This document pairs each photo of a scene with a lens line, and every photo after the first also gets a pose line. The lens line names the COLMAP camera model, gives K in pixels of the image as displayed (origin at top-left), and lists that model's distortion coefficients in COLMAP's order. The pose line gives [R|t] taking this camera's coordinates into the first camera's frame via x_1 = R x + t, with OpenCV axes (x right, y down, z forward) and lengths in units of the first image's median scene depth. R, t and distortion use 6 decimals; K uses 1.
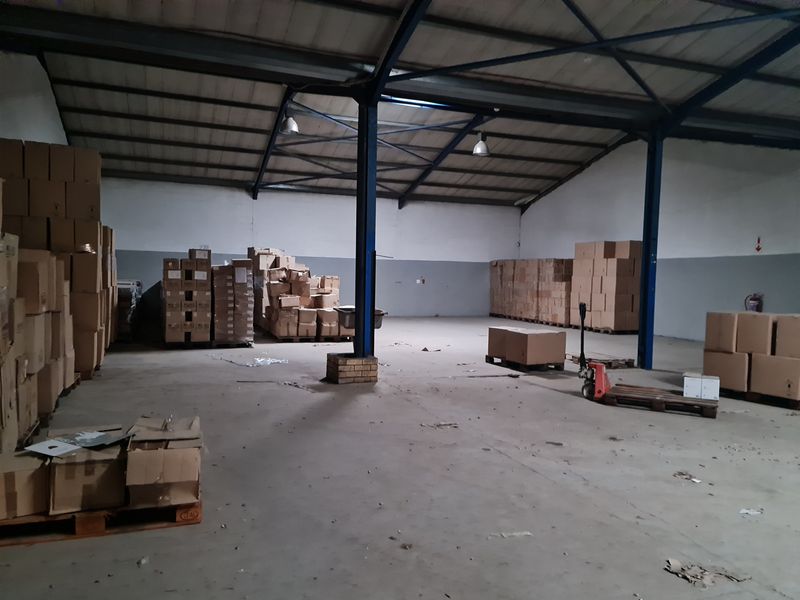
lens RADIAL K [[648.5, 0, 414.4], [0, 648.5, 306.6], [0, 0, 1]] dist [0.085317, -0.023488]
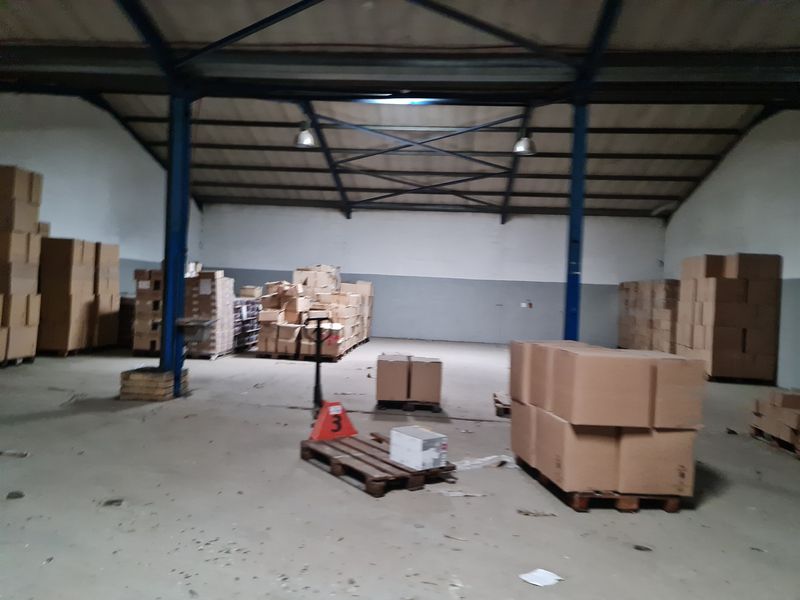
lens RADIAL K [[648.5, 0, 385.9], [0, 648.5, 300.1], [0, 0, 1]] dist [0.085317, -0.023488]
pose [[0.888679, 0.023212, -0.457942, 0.501503], [-0.047902, 0.997953, -0.042376, 0.001376], [0.456021, 0.059595, 0.887972, 0.267060]]
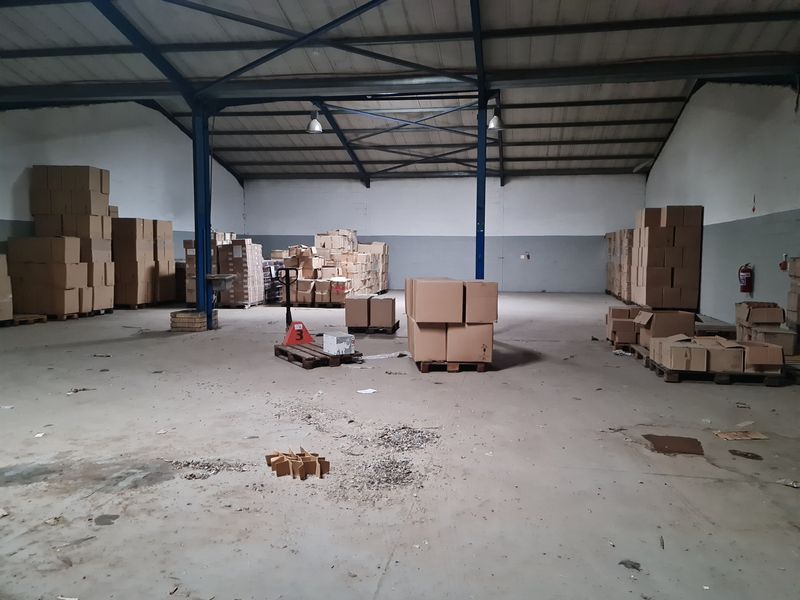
lens RADIAL K [[648.5, 0, 402.5], [0, 648.5, 297.7], [0, 0, 1]] dist [0.085317, -0.023488]
pose [[0.852992, 0.019349, -0.521565, 0.768634], [-0.011784, 0.999772, 0.017817, 0.017343], [0.521791, -0.009051, 0.853025, 0.087643]]
